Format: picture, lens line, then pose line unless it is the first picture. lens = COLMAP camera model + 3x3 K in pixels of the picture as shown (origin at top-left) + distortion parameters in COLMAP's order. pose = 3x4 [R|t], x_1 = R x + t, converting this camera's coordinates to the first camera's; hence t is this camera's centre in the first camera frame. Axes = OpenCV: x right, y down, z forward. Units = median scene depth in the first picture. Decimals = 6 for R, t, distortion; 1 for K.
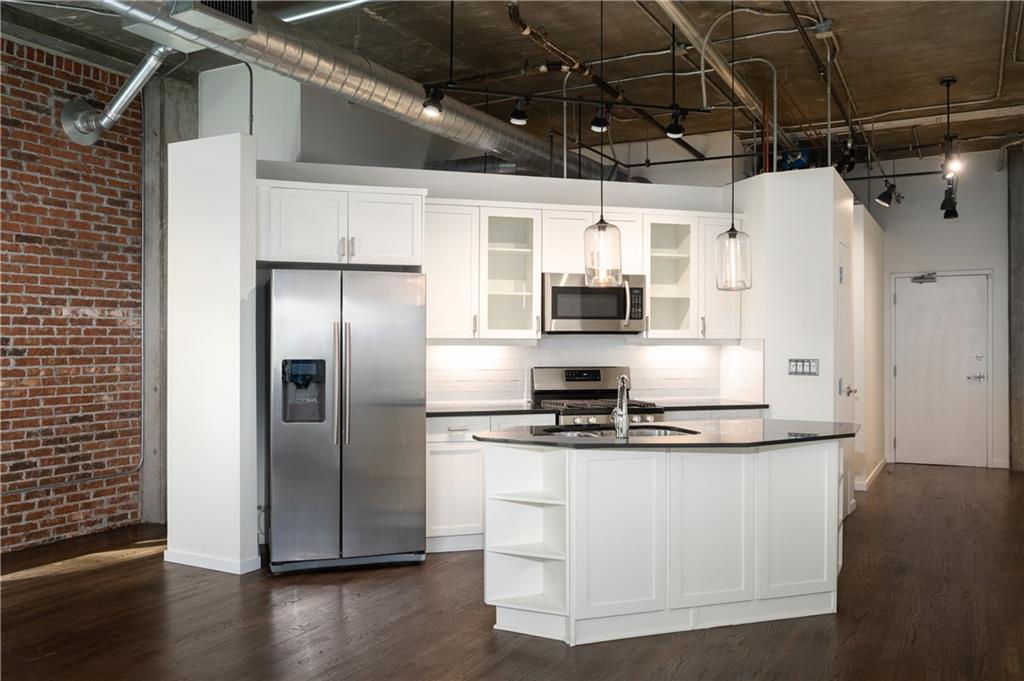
lens RADIAL K [[841.2, 0, 511.2], [0, 841.2, 345.0], [0, 0, 1]] dist [-0.000697, -0.001425]
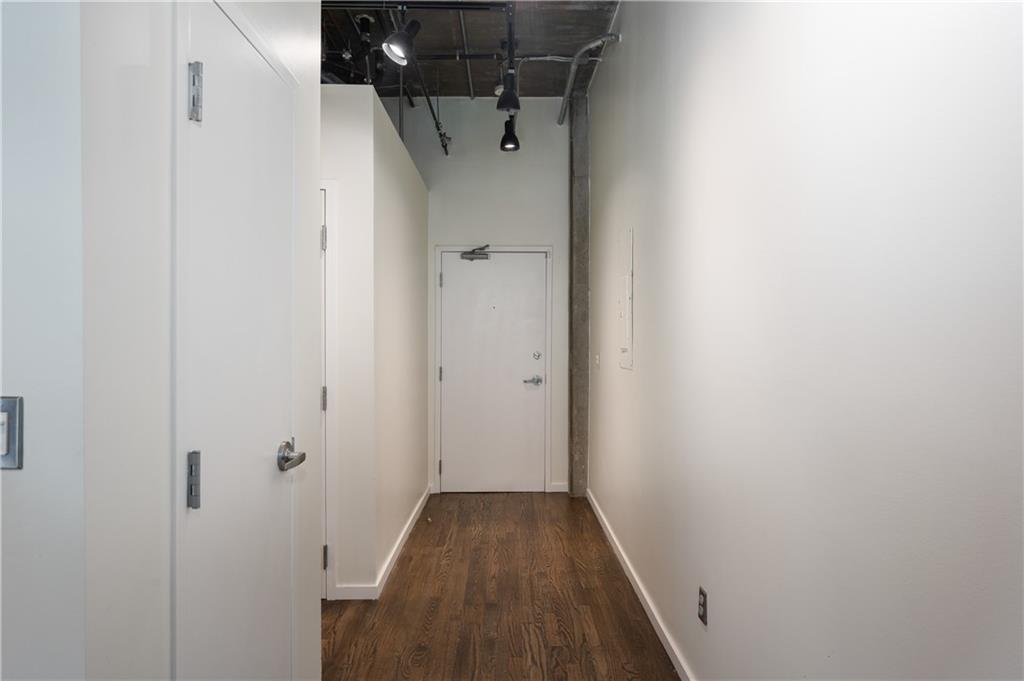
lens RADIAL K [[622.2, 0, 511.4], [0, 622.2, 340.7], [0, 0, 1]] dist [0.002676, 0.000431]
pose [[0.874539, 0.003685, 0.484941, 0.253618], [-0.004044, 0.999992, -0.000306, 0.000727], [-0.484938, -0.001694, 0.874547, 0.504586]]
